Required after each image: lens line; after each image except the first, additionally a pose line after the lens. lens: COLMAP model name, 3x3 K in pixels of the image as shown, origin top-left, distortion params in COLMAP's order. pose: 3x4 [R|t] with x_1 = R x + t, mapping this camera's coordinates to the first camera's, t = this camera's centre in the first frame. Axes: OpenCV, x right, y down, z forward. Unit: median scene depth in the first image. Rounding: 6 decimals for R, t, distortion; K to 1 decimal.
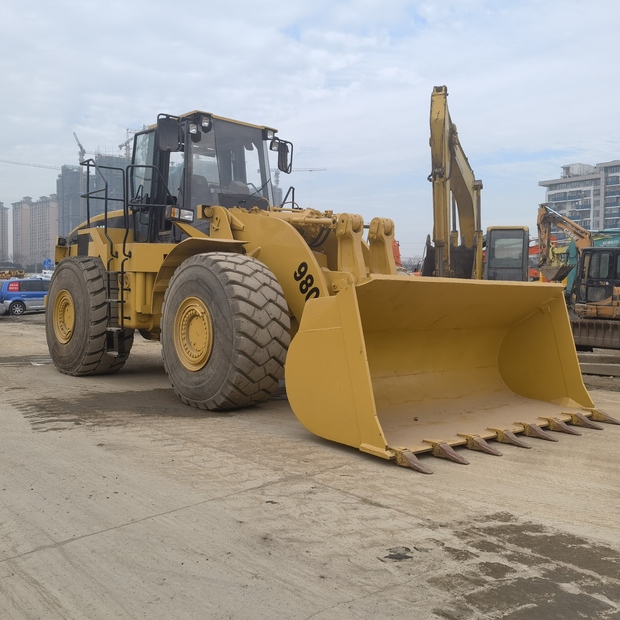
lens RADIAL K [[653.3, 0, 310.0], [0, 653.3, 310.0], [0, 0, 1]] dist [0.025711, -0.012442]
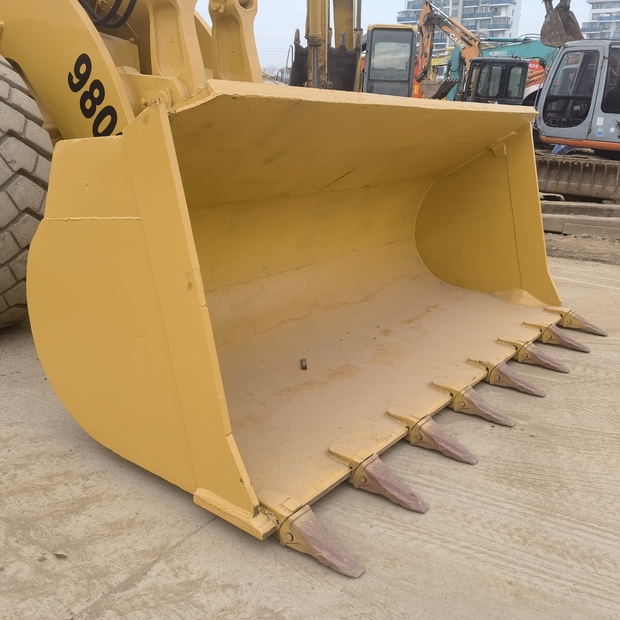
lens RADIAL K [[653.3, 0, 310.0], [0, 653.3, 310.0], [0, 0, 1]] dist [0.025711, -0.012442]
pose [[0.975812, -0.046152, 0.213683, 0.044062], [-0.013633, 0.962711, 0.270190, -0.021078], [-0.218185, -0.266568, 0.938796, 0.416876]]
